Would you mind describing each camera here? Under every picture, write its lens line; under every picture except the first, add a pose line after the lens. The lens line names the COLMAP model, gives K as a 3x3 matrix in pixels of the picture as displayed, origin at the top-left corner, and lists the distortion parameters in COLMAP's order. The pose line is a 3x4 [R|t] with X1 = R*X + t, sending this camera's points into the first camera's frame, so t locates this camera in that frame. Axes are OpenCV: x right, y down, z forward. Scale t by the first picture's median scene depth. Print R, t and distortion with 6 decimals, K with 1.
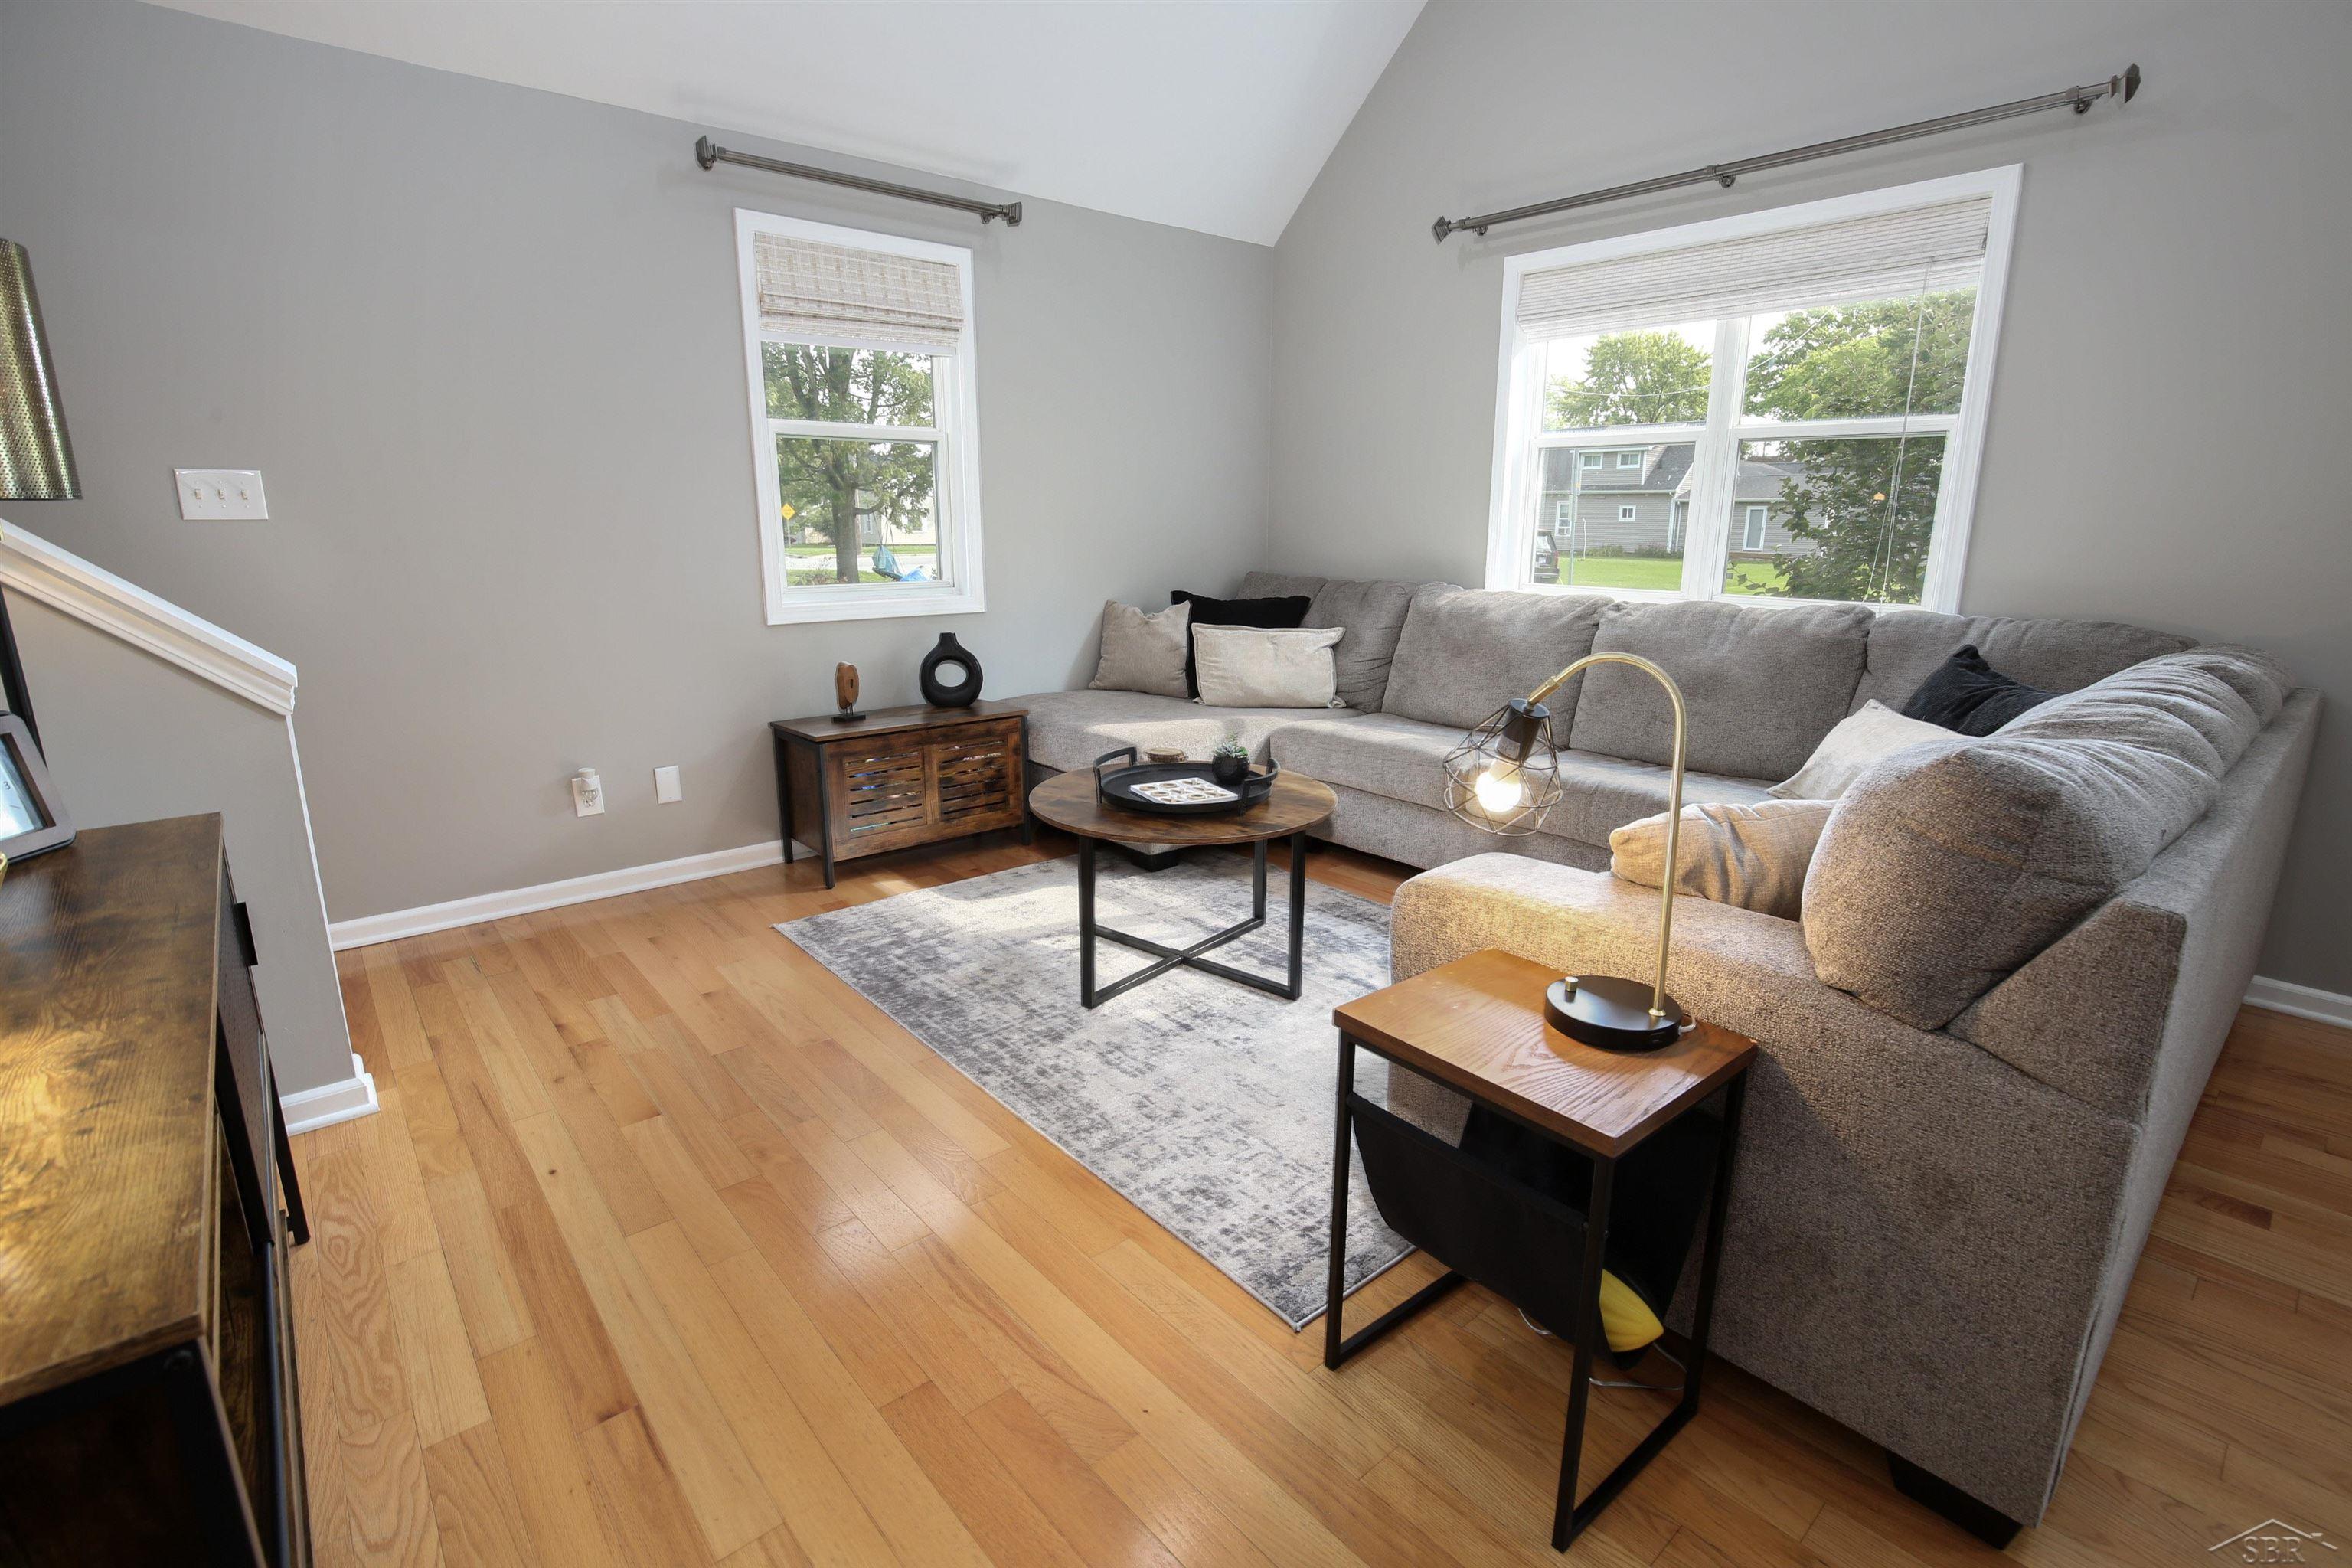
lens RADIAL K [[1085.5, 0, 1183.1], [0, 1085.5, 773.4], [0, 0, 1]] dist [-0.031685, 0.007037]
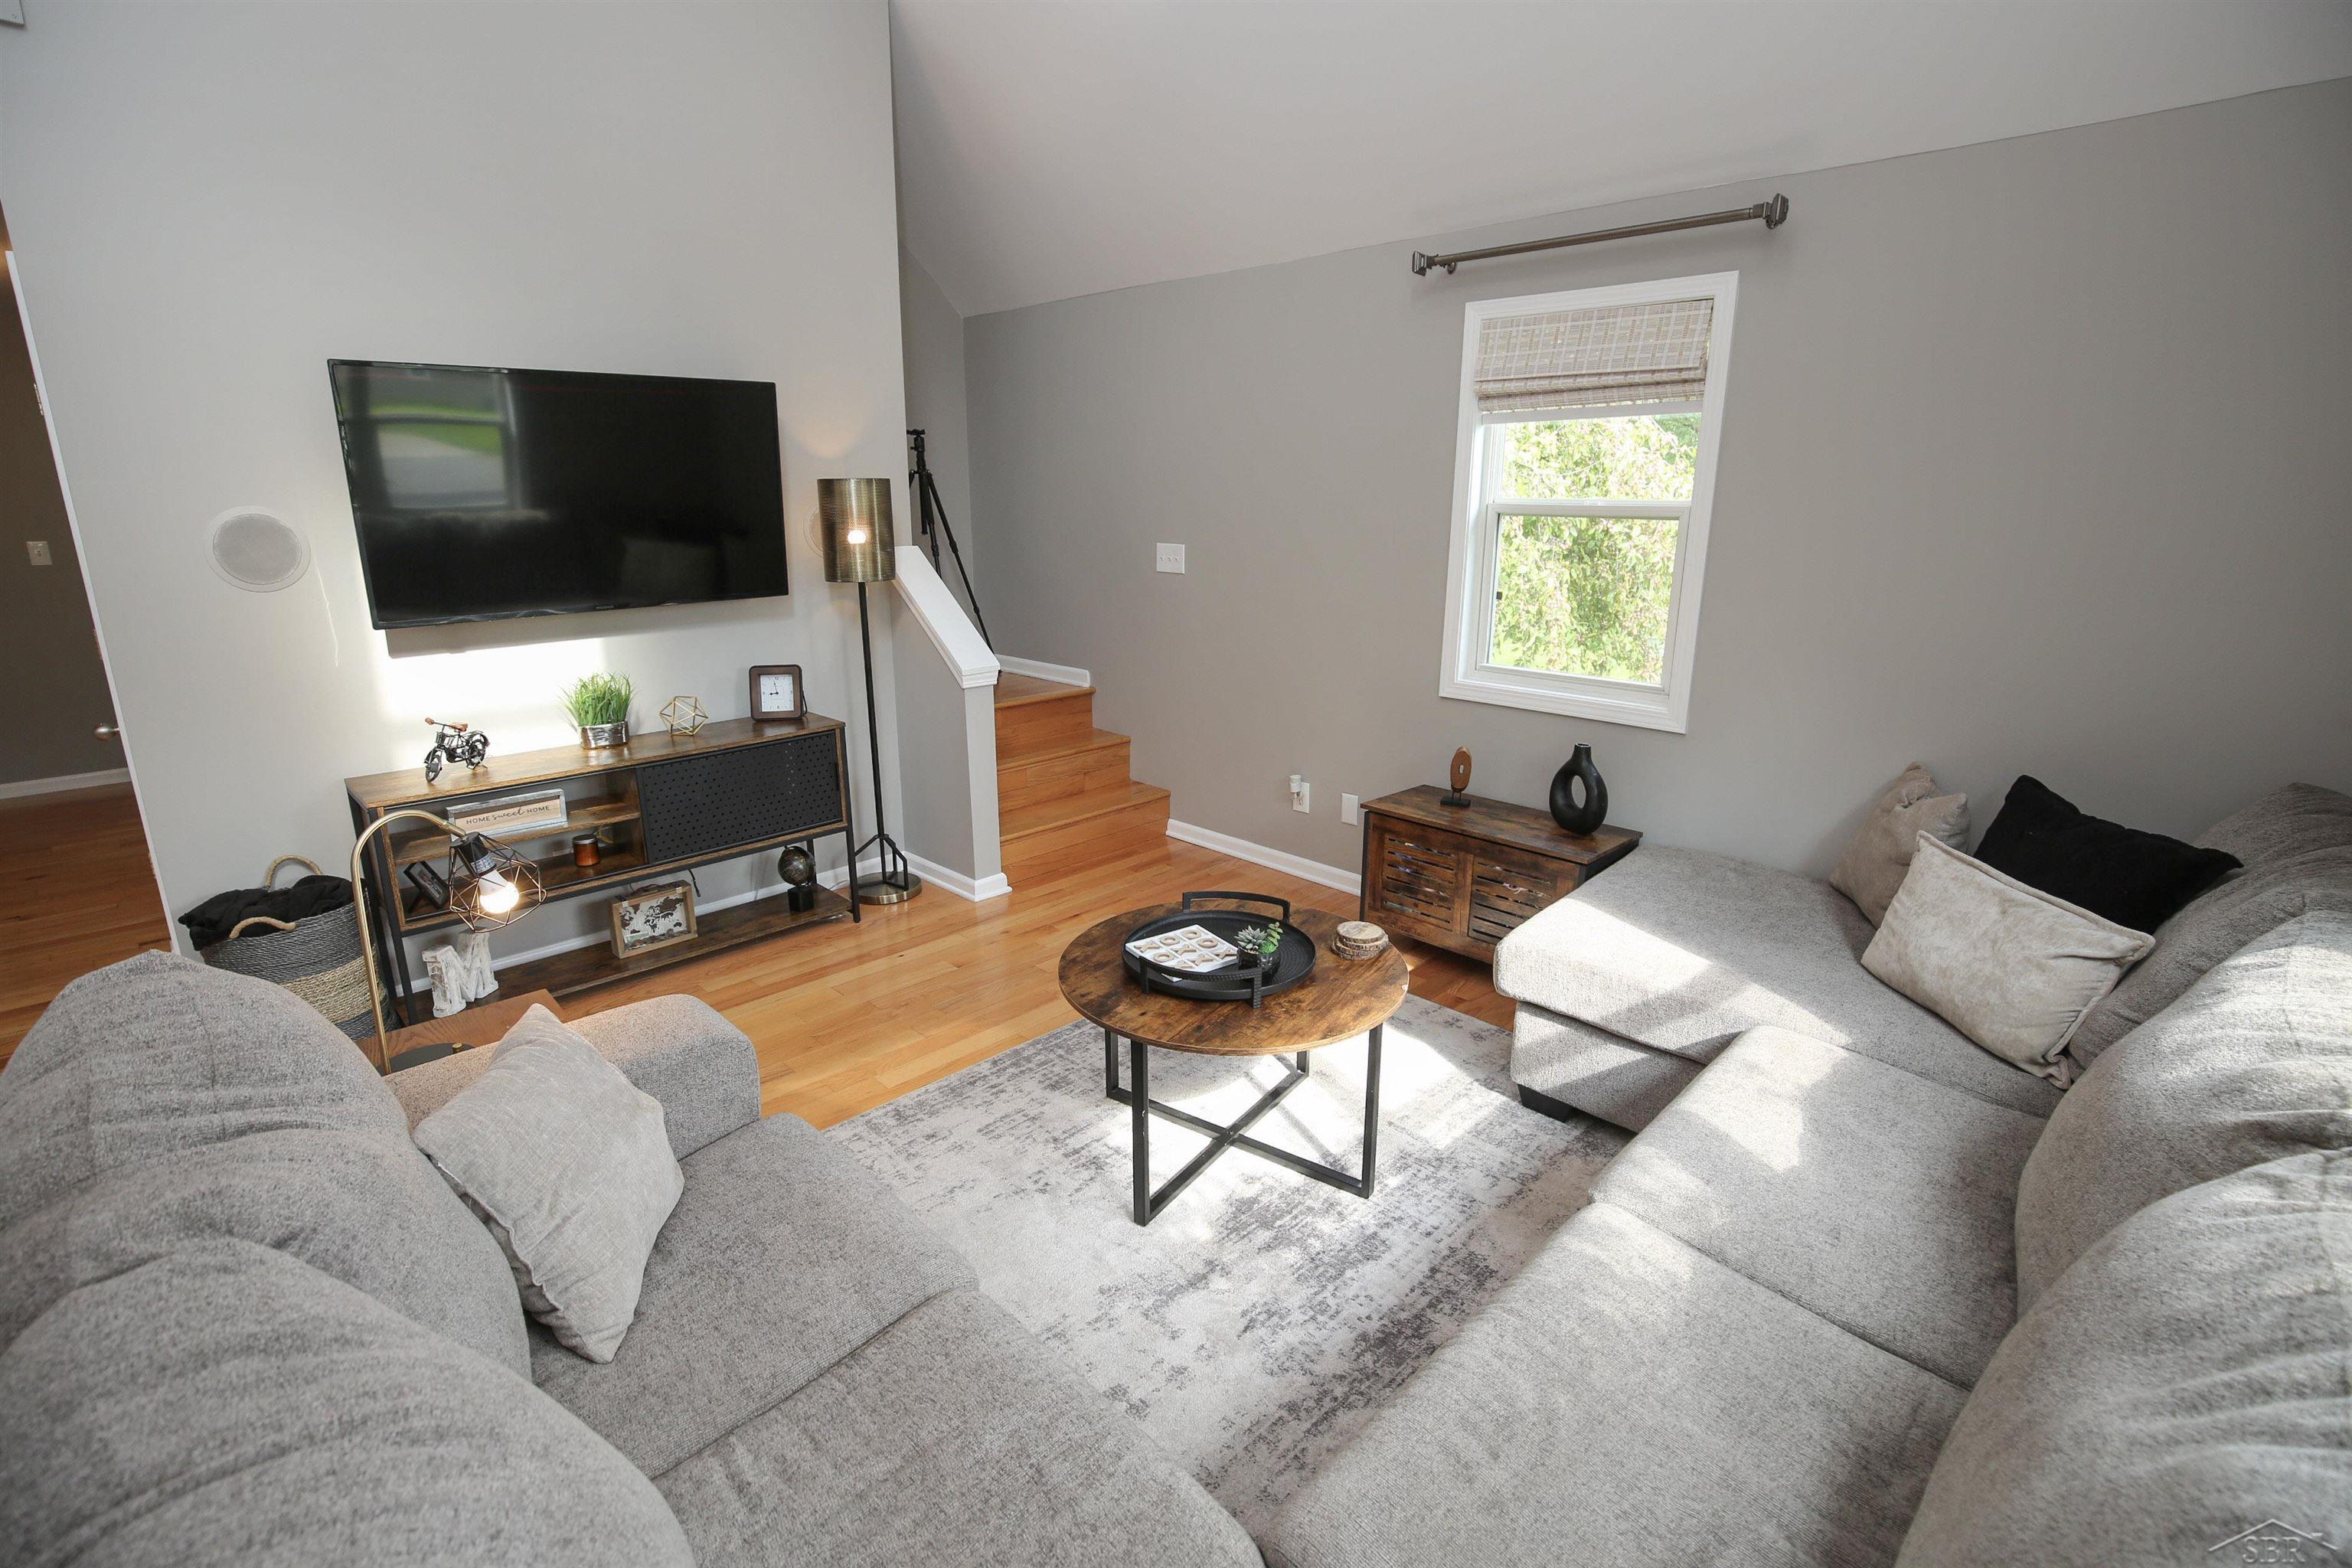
lens RADIAL K [[1085.5, 0, 1183.1], [0, 1085.5, 773.4], [0, 0, 1]] dist [-0.031685, 0.007037]
pose [[0.081100, 0.249034, -0.965093, 0.672967], [-0.233708, 0.946039, 0.224478, -0.261538], [0.968919, 0.207345, 0.134925, 0.676570]]
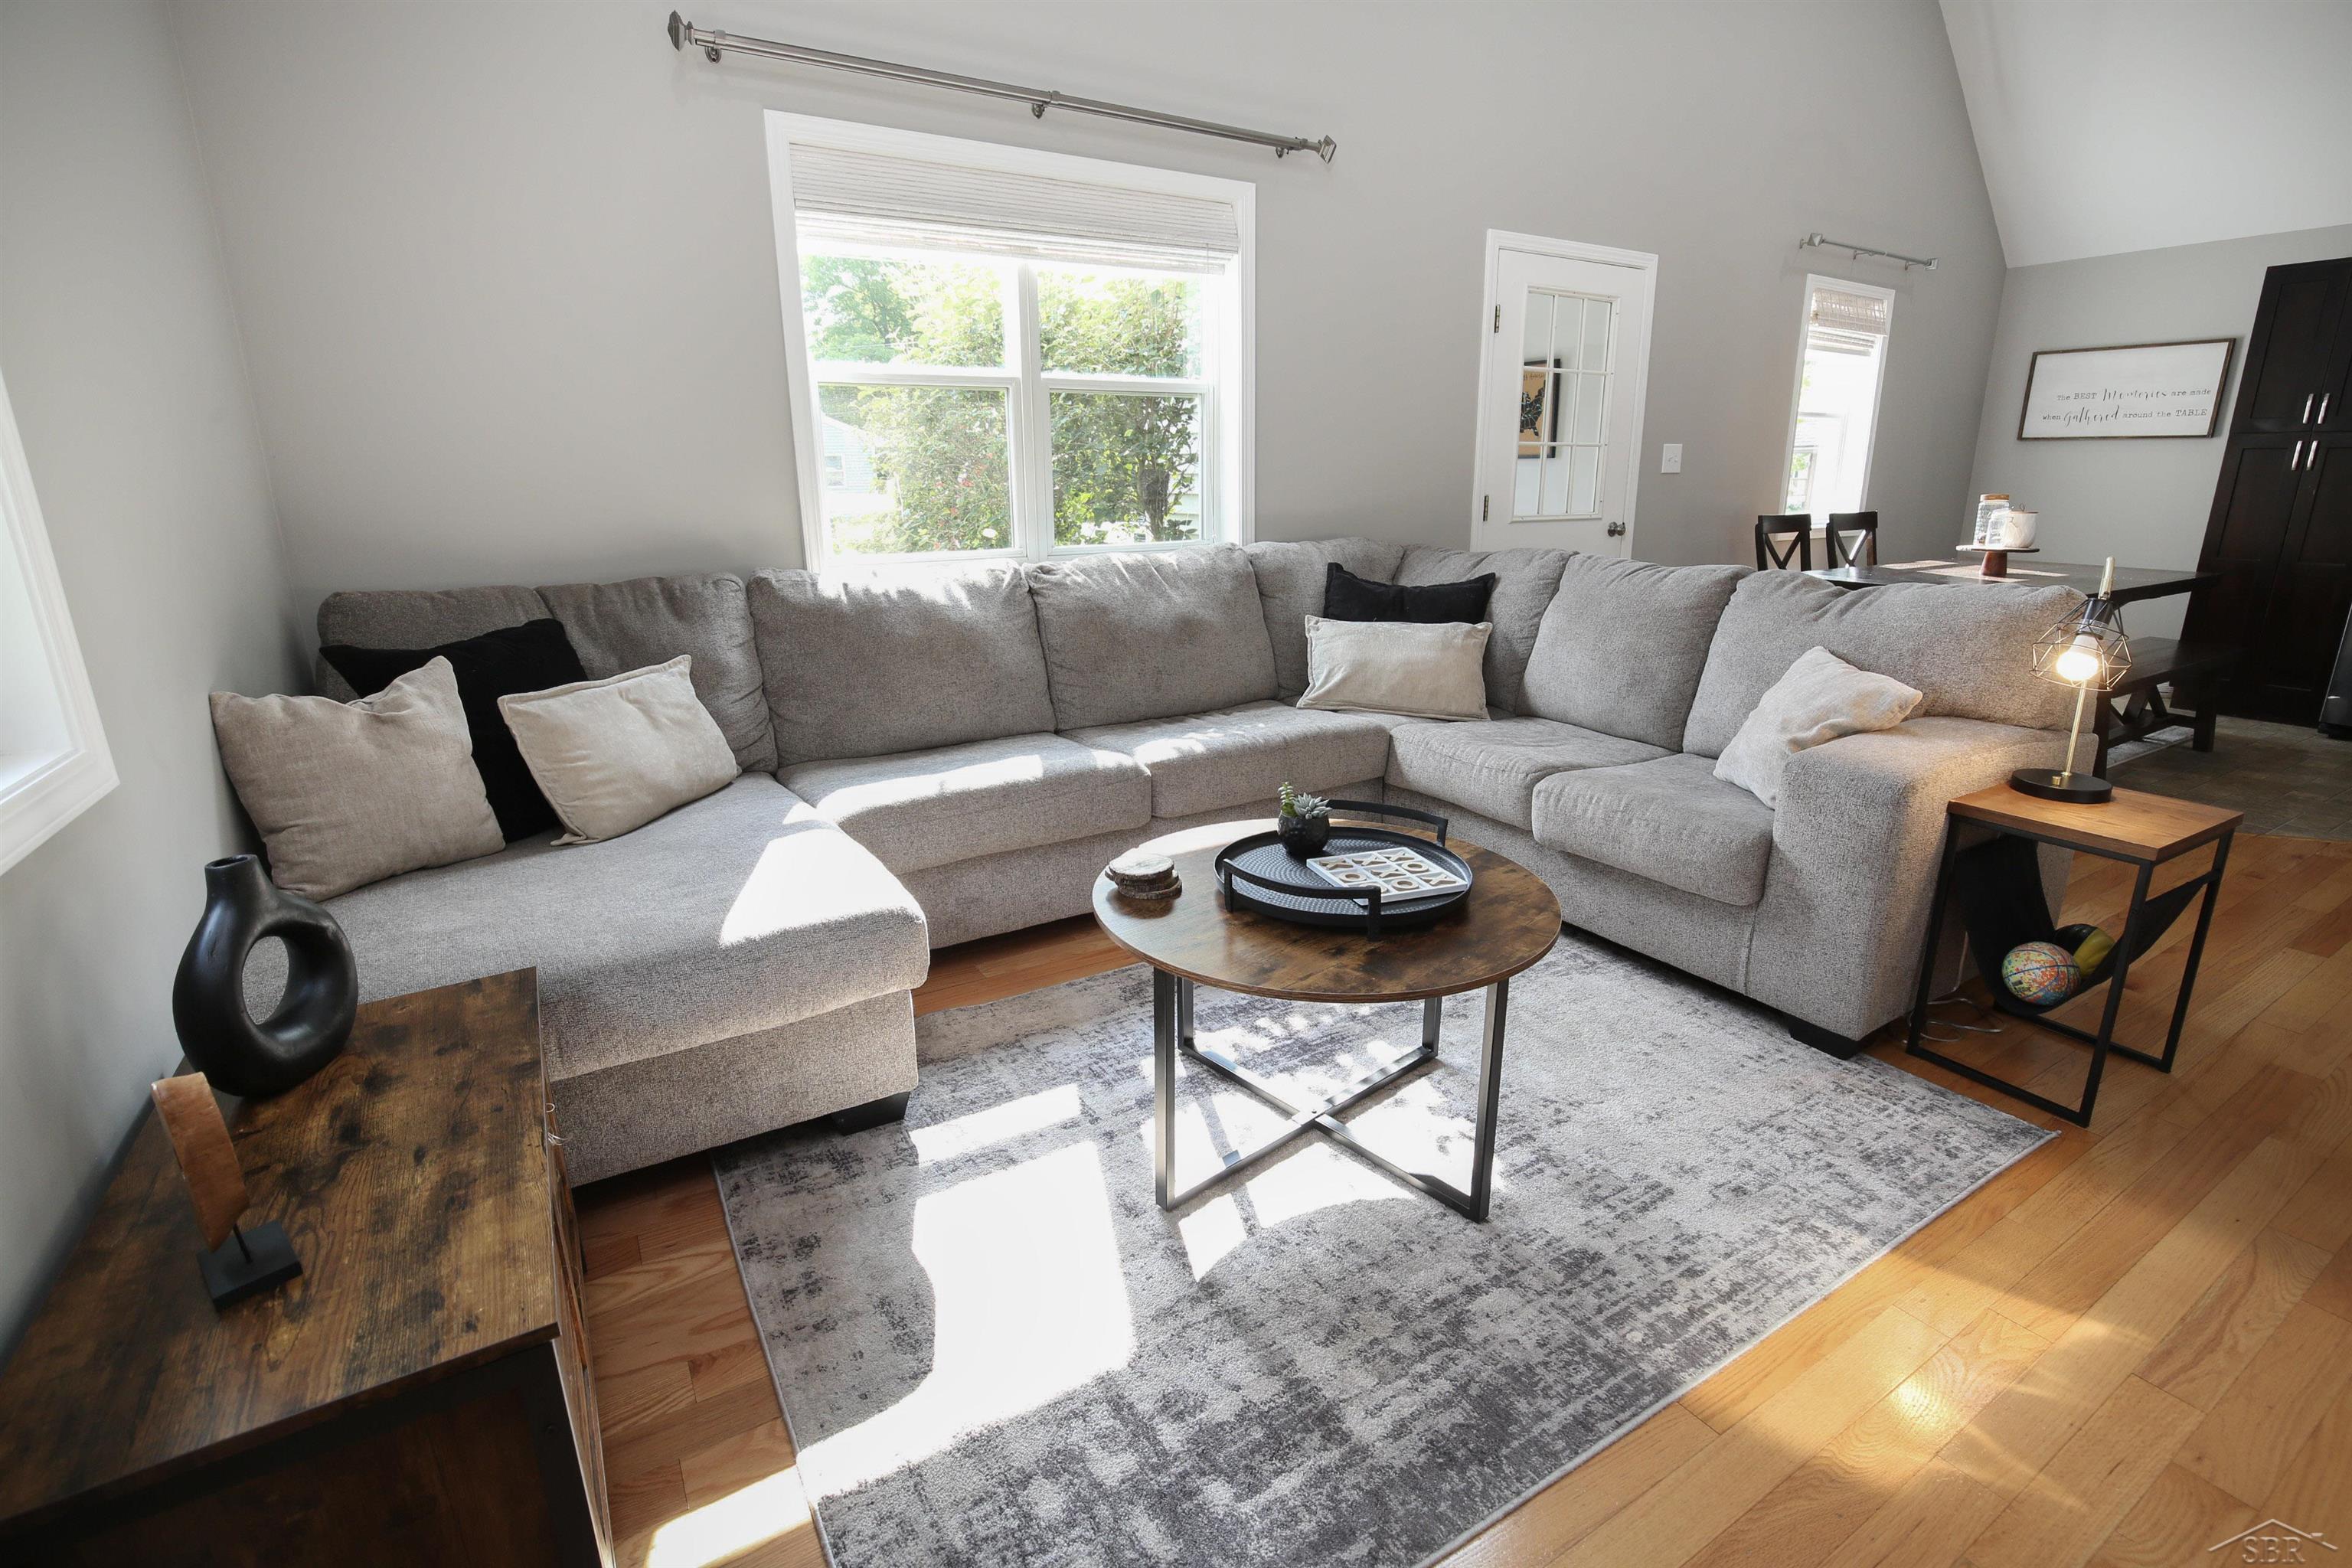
lens RADIAL K [[1085.5, 0, 1183.1], [0, 1085.5, 773.4], [0, 0, 1]] dist [-0.031685, 0.007037]
pose [[0.169697, -0.268820, 0.948124, -0.525062], [0.238373, 0.944706, 0.225187, -0.181890], [-0.956233, 0.187793, 0.224393, 0.767743]]
